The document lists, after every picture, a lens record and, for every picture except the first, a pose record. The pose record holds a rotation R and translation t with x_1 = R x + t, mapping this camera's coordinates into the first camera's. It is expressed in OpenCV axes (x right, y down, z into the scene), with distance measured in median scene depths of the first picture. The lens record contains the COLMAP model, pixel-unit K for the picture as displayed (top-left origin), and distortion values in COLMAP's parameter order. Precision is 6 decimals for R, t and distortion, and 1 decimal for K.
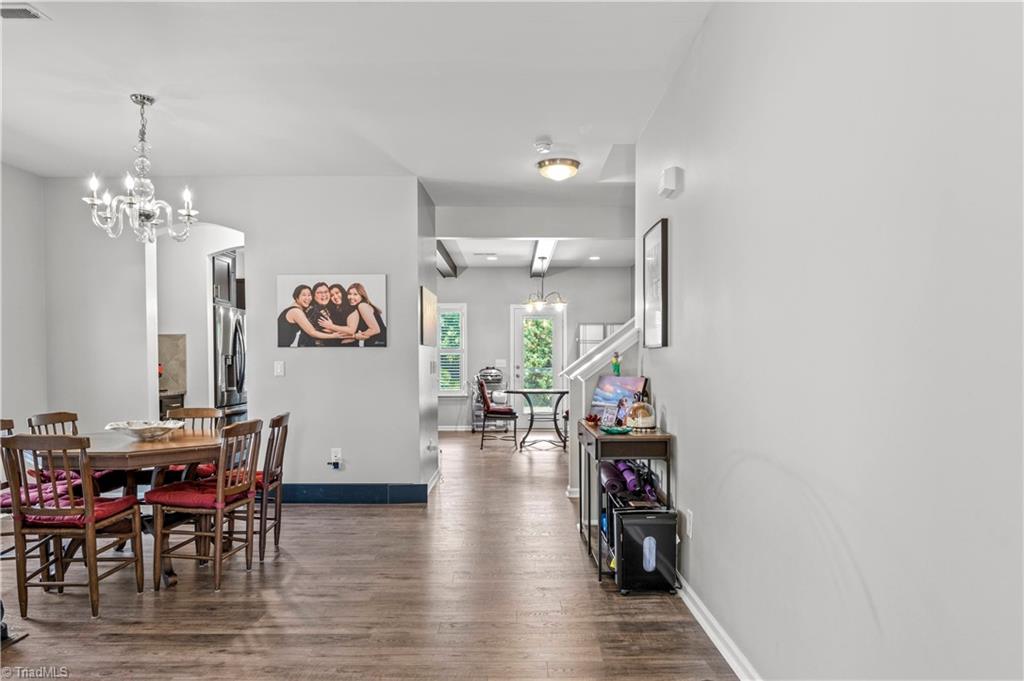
lens RADIAL K [[663.1, 0, 510.6], [0, 663.1, 345.7], [0, 0, 1]] dist [0.001279, -0.000211]
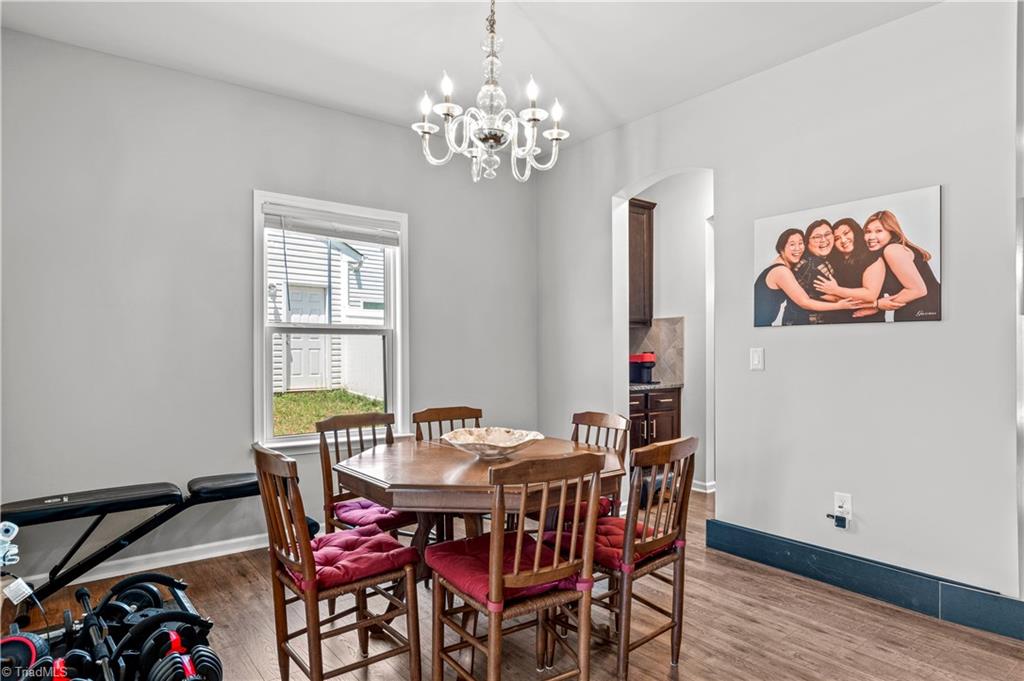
lens RADIAL K [[594.4, 0, 542.9], [0, 594.4, 354.4], [0, 0, 1]] dist [-0.002905, 0.000929]
pose [[0.636040, 0.007043, -0.771624, -0.021871], [0.014662, 0.999668, 0.021210, 0.014130], [0.771517, -0.024804, 0.635725, 0.448291]]
